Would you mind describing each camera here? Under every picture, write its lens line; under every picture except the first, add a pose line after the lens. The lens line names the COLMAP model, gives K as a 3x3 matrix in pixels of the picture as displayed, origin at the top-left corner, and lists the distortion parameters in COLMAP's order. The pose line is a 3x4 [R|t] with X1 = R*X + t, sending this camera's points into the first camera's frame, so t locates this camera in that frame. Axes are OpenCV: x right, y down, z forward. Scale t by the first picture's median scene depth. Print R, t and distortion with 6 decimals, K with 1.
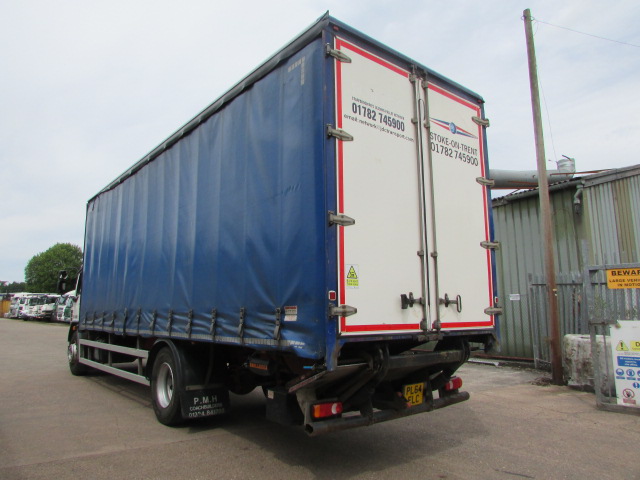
lens RADIAL K [[452.3, 0, 305.8], [0, 452.3, 233.1], [0, 0, 1]] dist [-0.056222, -0.008279]
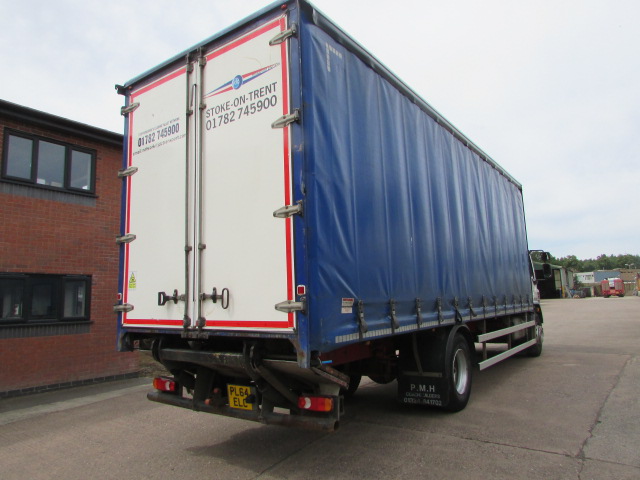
lens RADIAL K [[452.3, 0, 318.2], [0, 452.3, 239.3], [0, 0, 1]] dist [-0.056222, -0.008279]
pose [[0.283986, -0.133999, -0.949419, 1.245319], [0.189904, 0.978432, -0.081291, 0.155500], [0.939834, -0.157213, 0.303308, 0.956616]]
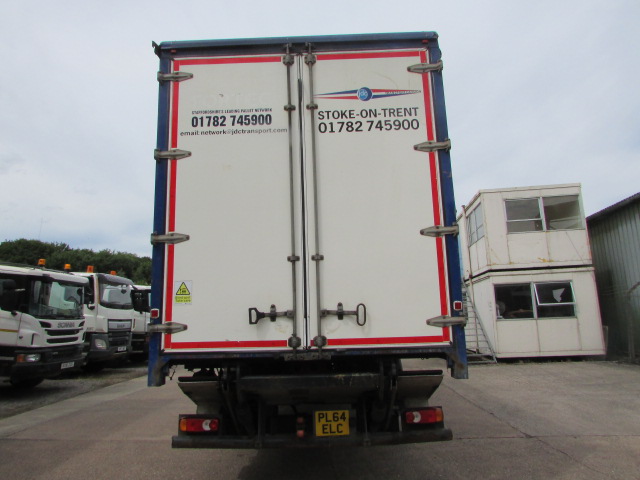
lens RADIAL K [[452.3, 0, 315.2], [0, 452.3, 236.6], [0, 0, 1]] dist [-0.056222, -0.008279]
pose [[0.778412, -0.134014, -0.613282, 0.810766], [0.134061, 0.989898, -0.046154, 0.048719], [0.613272, -0.046291, 0.788514, 0.340138]]
